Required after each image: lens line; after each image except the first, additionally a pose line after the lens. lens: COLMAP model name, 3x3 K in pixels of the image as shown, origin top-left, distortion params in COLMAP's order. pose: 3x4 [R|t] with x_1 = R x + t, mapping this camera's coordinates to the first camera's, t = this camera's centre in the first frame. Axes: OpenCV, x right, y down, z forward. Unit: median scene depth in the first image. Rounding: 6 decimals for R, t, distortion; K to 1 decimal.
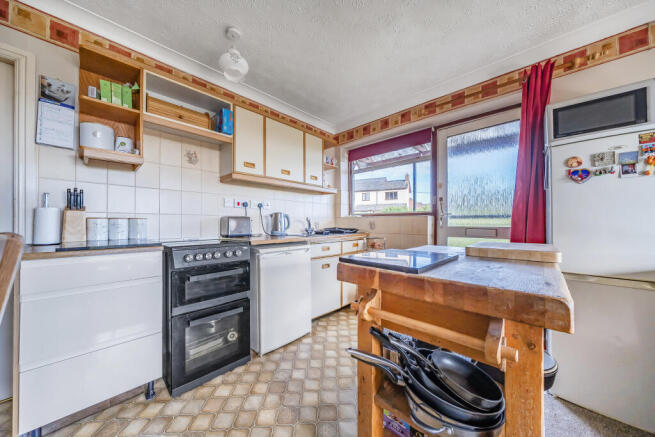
lens RADIAL K [[228.1, 0, 332.8], [0, 228.1, 220.5], [0, 0, 1]] dist [0.000322, 0.000045]
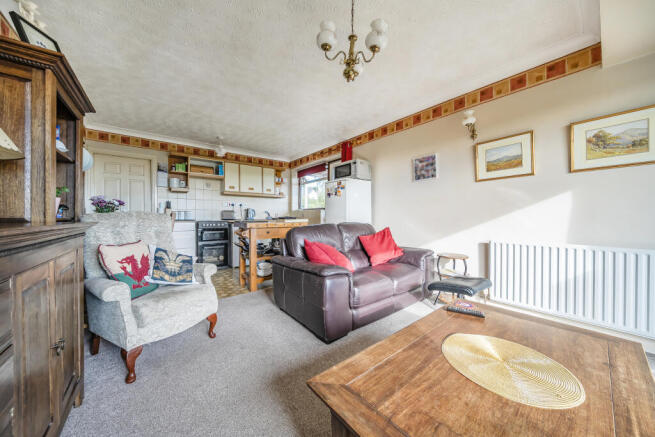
lens RADIAL K [[224.3, 0, 323.4], [0, 224.3, 218.5], [0, 0, 1]] dist [-0.001010, -0.000127]
pose [[0.986078, 0.000825, -0.166280, 0.899384], [0.002111, 0.999845, 0.017480, 0.024776], [0.166268, -0.017587, 0.985924, -1.037710]]
